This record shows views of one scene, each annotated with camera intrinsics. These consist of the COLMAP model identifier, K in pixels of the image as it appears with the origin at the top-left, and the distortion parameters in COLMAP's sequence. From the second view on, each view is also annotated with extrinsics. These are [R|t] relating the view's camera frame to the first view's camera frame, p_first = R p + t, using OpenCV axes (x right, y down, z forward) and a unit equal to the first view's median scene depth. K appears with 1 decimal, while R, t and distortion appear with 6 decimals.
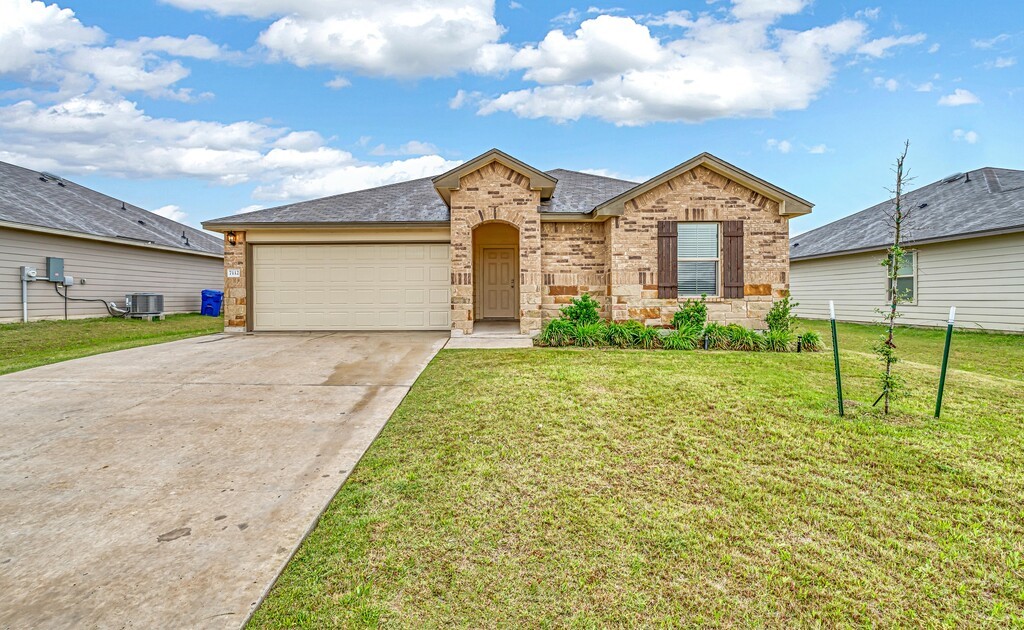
lens RADIAL K [[418.1, 0, 527.6], [0, 418.1, 295.9], [0, 0, 1]] dist [0.001845, 0.000122]
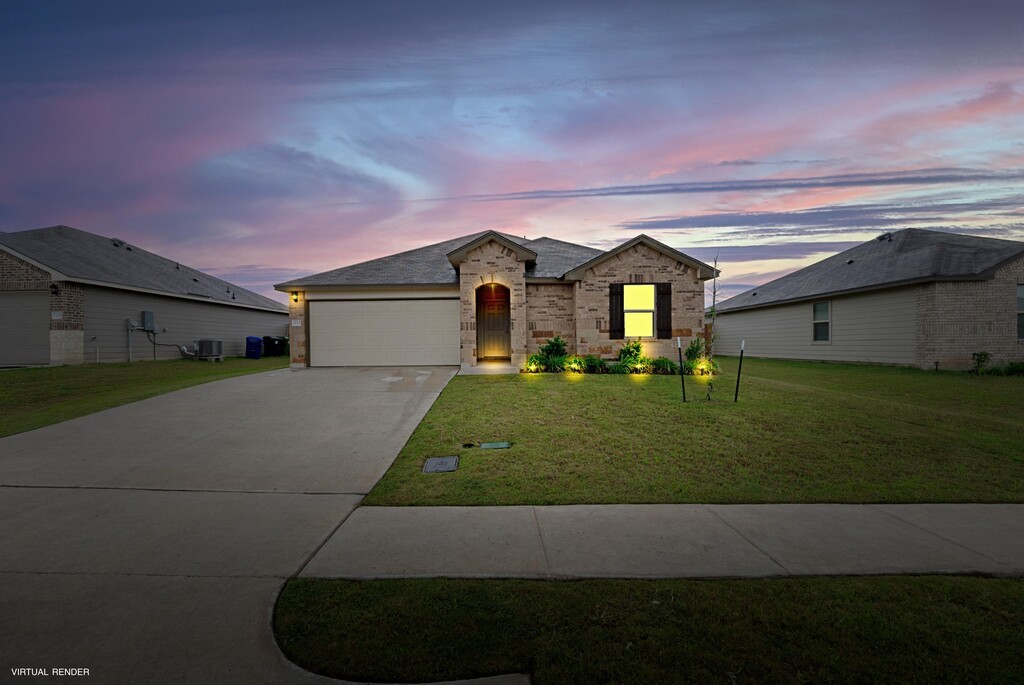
lens RADIAL K [[468.5, 0, 513.9], [0, 468.5, 338.9], [0, 0, 1]] dist [0.063884, 0.000351]
pose [[0.999192, -0.006418, -0.039677, 0.052423], [0.005991, 0.999923, -0.010865, 0.018606], [0.039744, 0.010618, 0.999153, -0.528898]]
